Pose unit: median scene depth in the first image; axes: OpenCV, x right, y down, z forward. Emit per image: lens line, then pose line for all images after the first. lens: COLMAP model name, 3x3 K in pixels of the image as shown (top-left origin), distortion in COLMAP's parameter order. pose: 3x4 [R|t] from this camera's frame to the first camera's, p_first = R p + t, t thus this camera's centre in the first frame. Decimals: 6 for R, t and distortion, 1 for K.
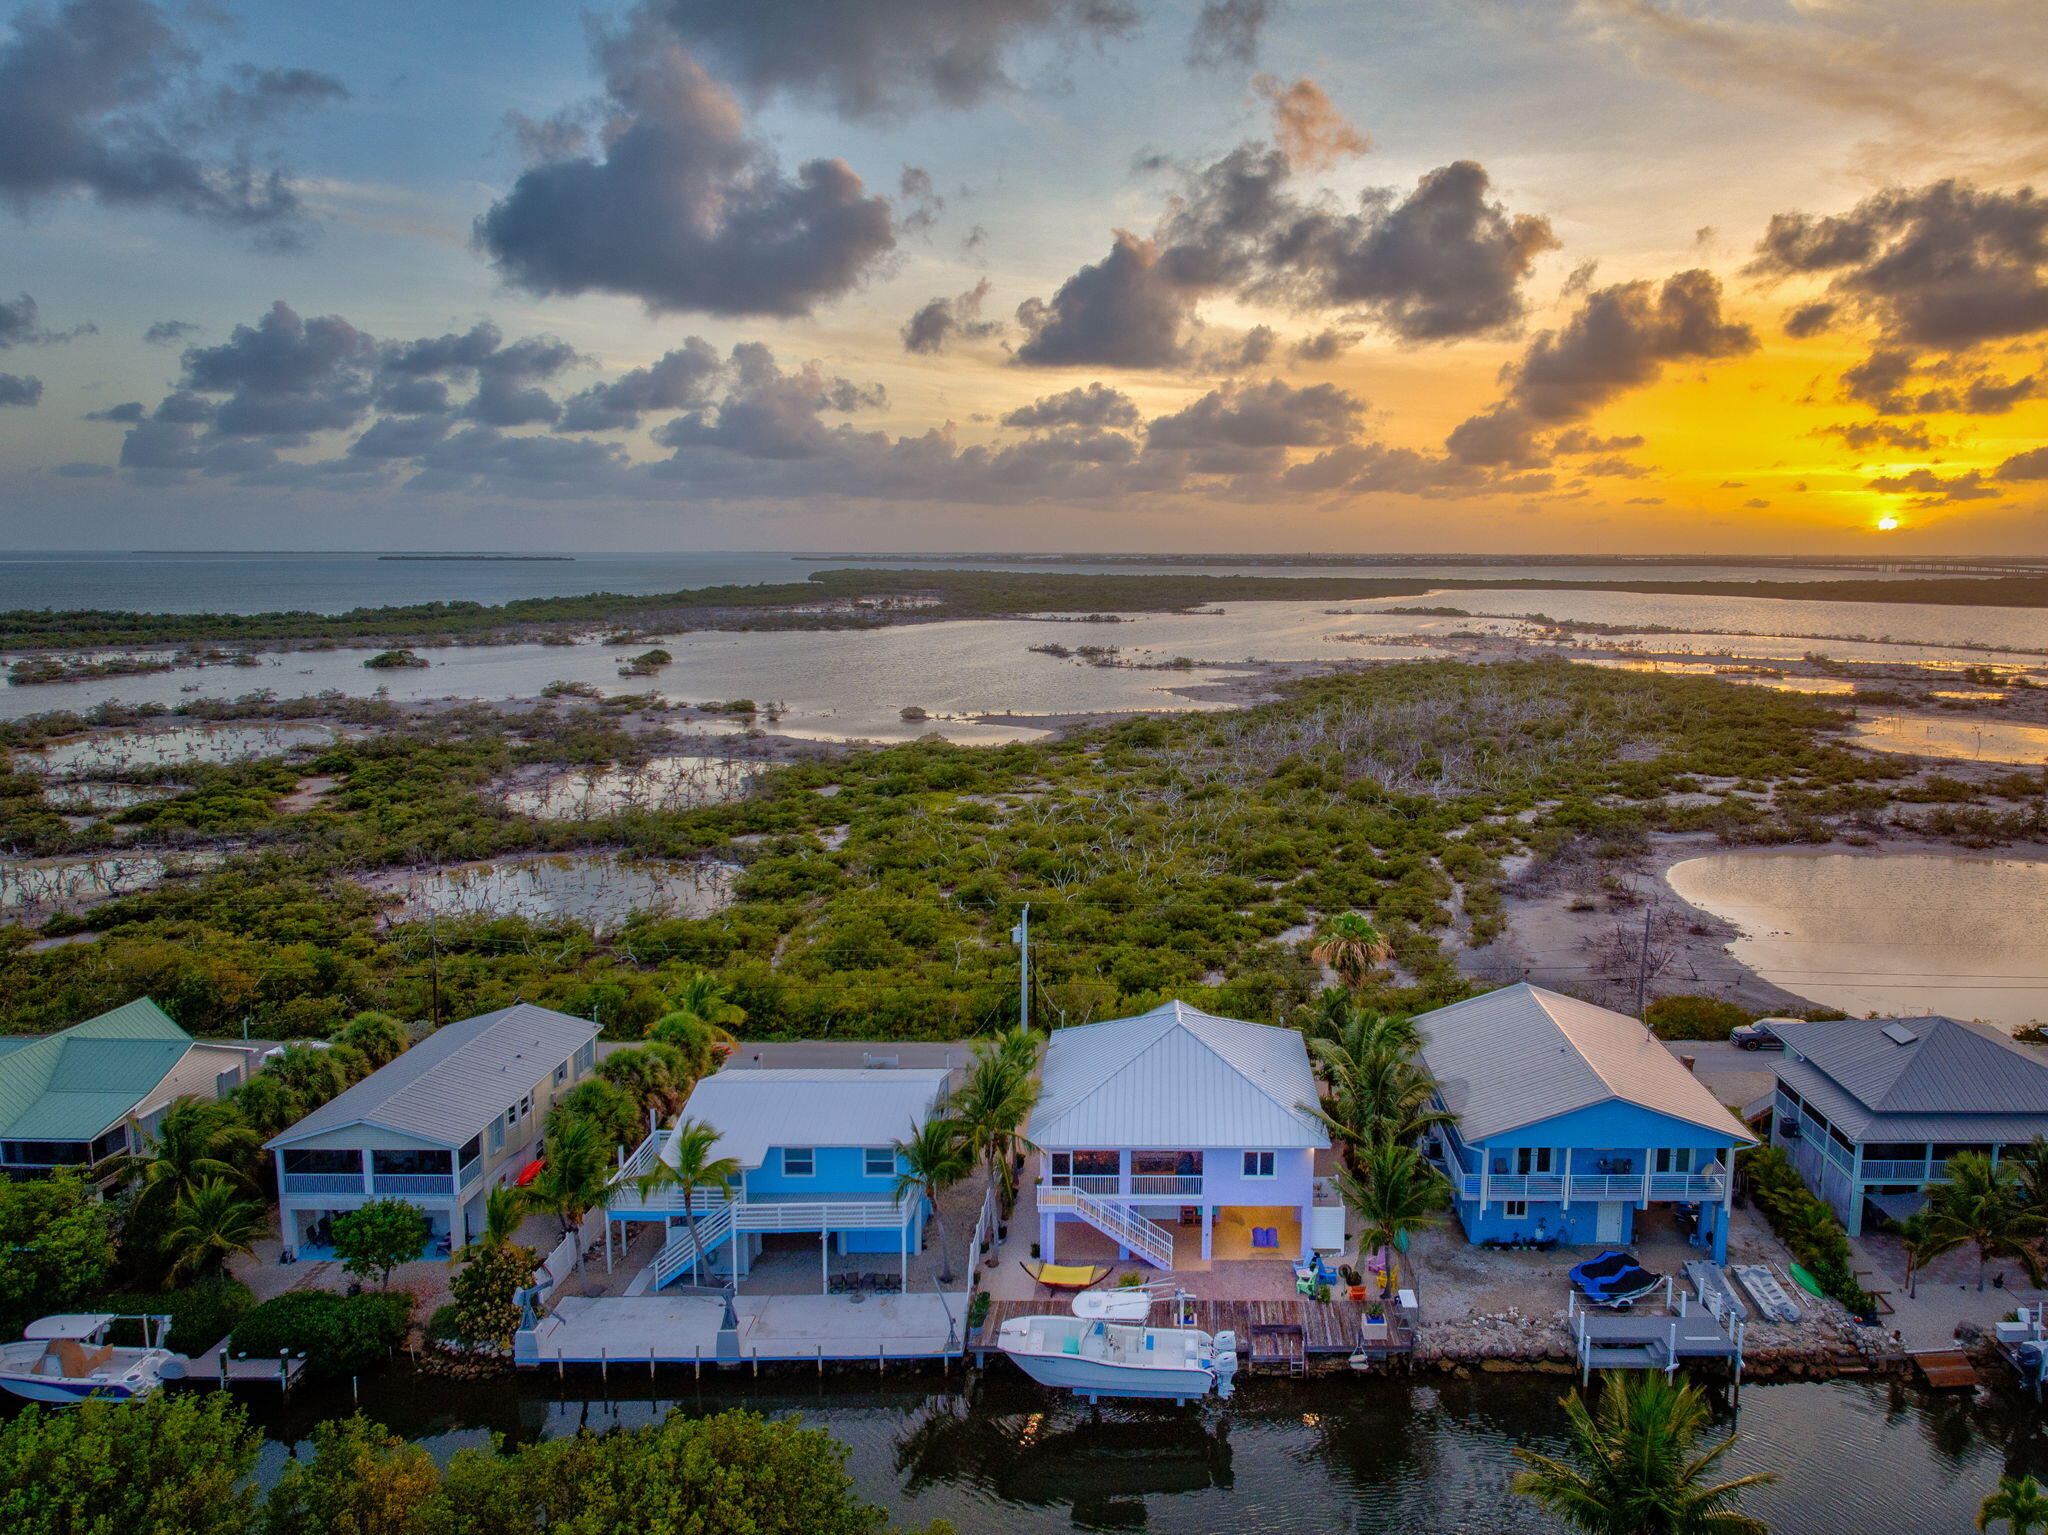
lens RADIAL K [[1503.2, 0, 1192.4], [0, 1503.2, 736.3], [0, 0, 1]] dist [0.008824, -0.001109]
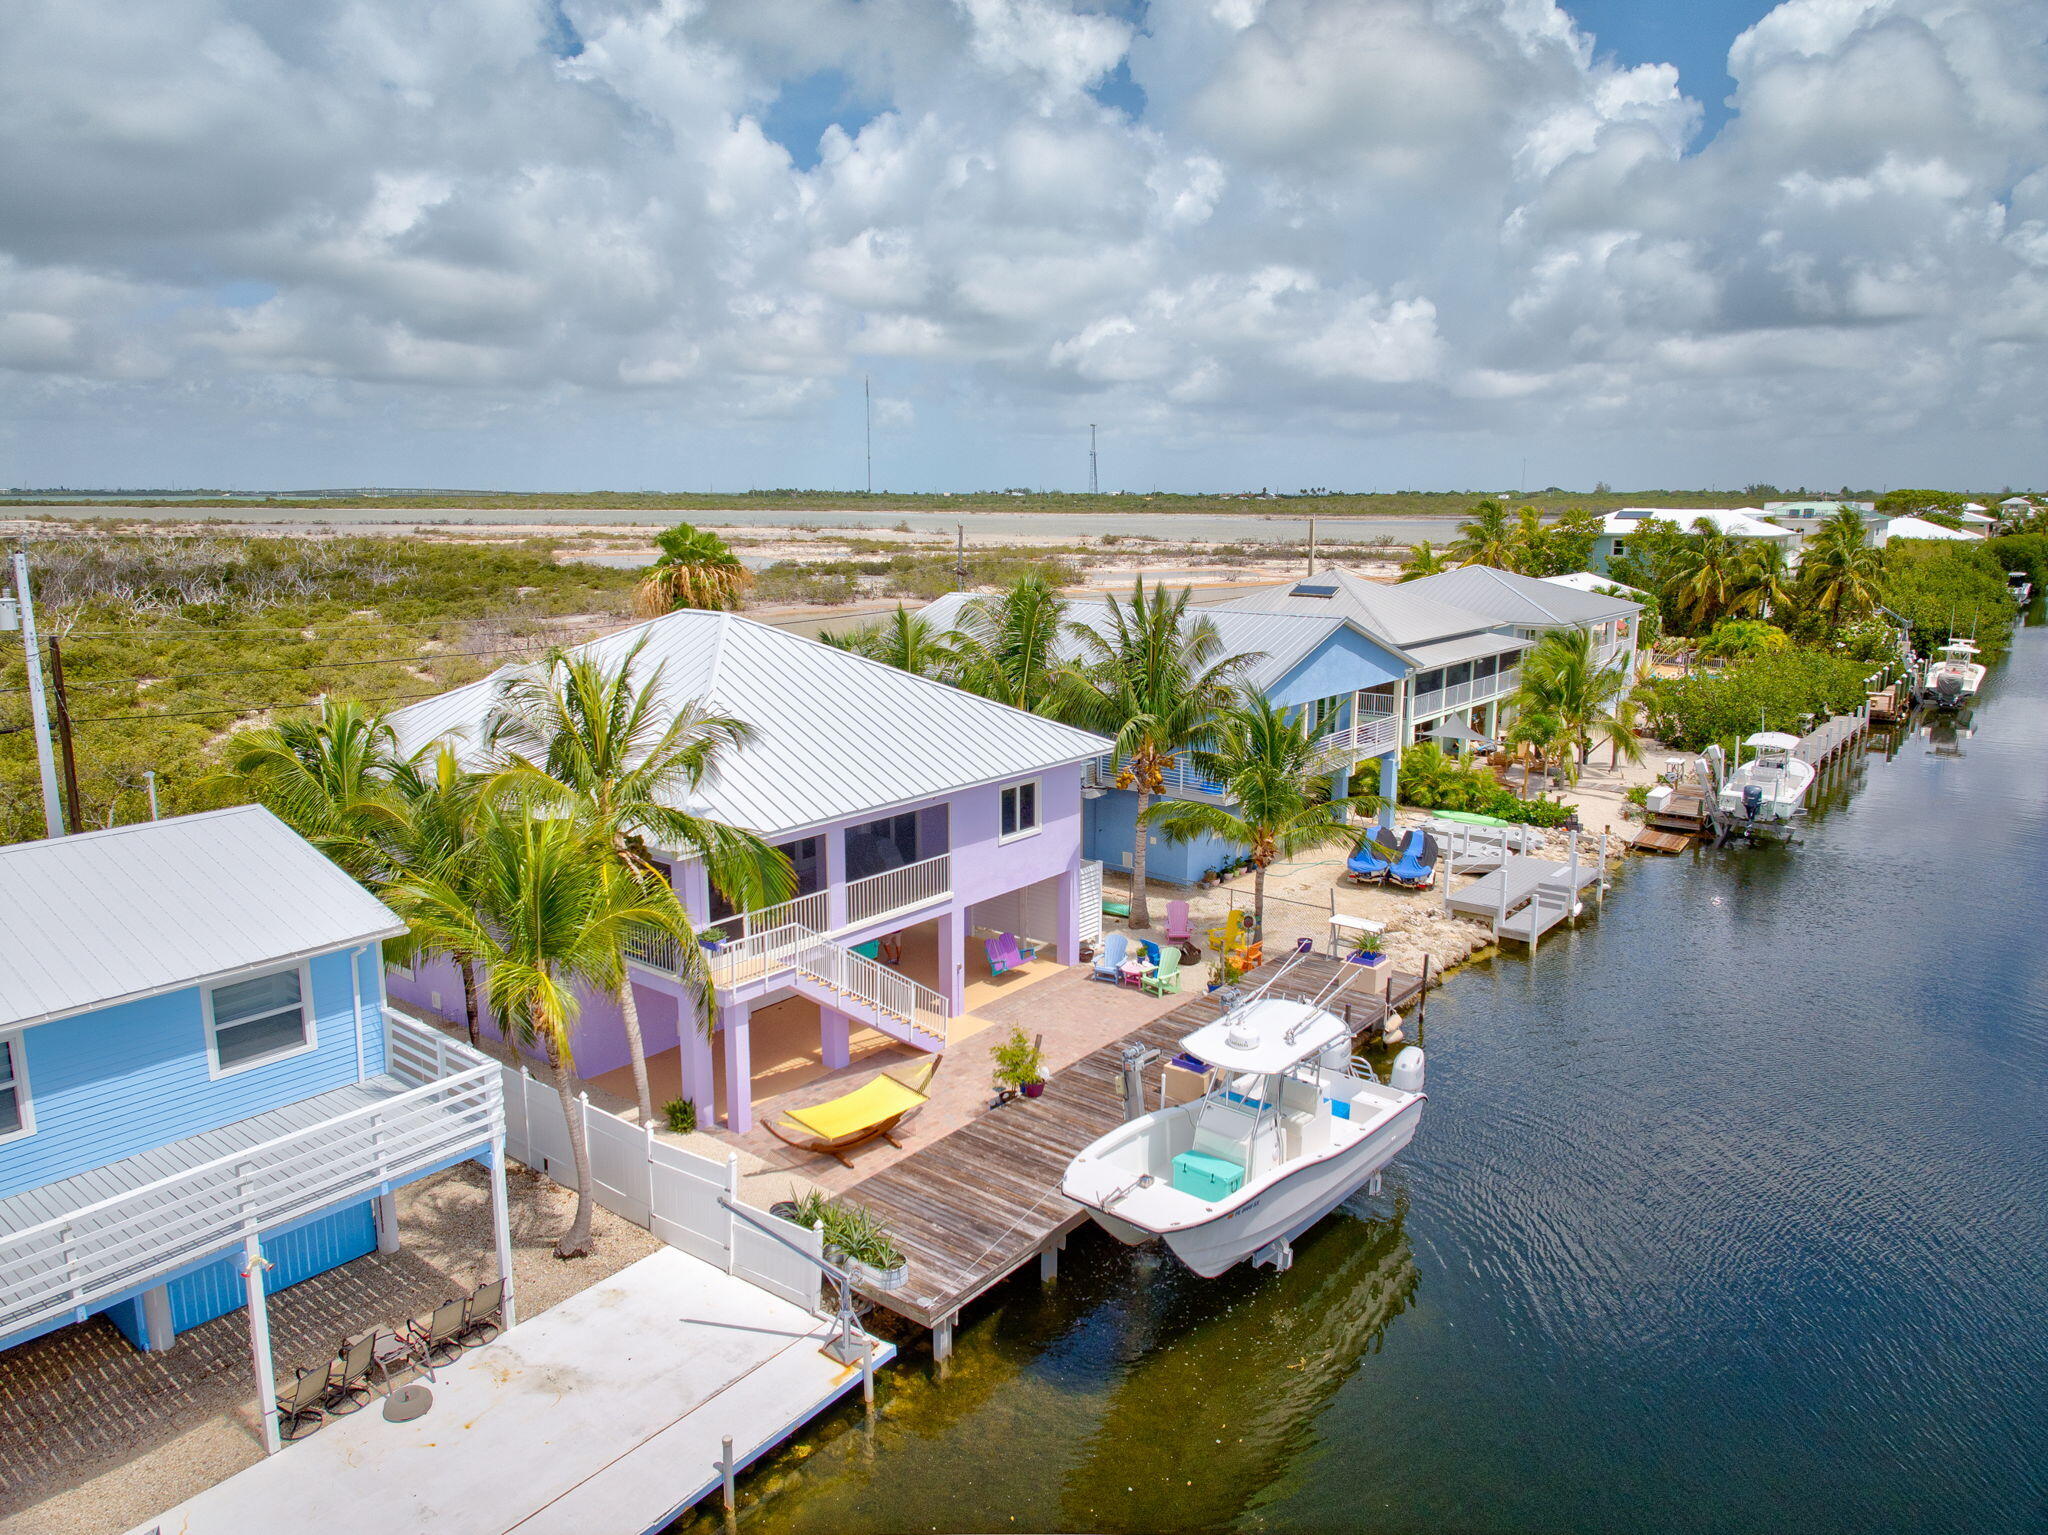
lens RADIAL K [[1388.2, 0, 1068.1], [0, 1388.2, 763.1], [0, 0, 1]] dist [0.001132, 0.000285]
pose [[0.628114, -0.162443, 0.760976, -0.192004], [0.103009, 0.986718, 0.125607, 0.126094], [-0.771273, -0.000508, 0.636504, 0.407563]]
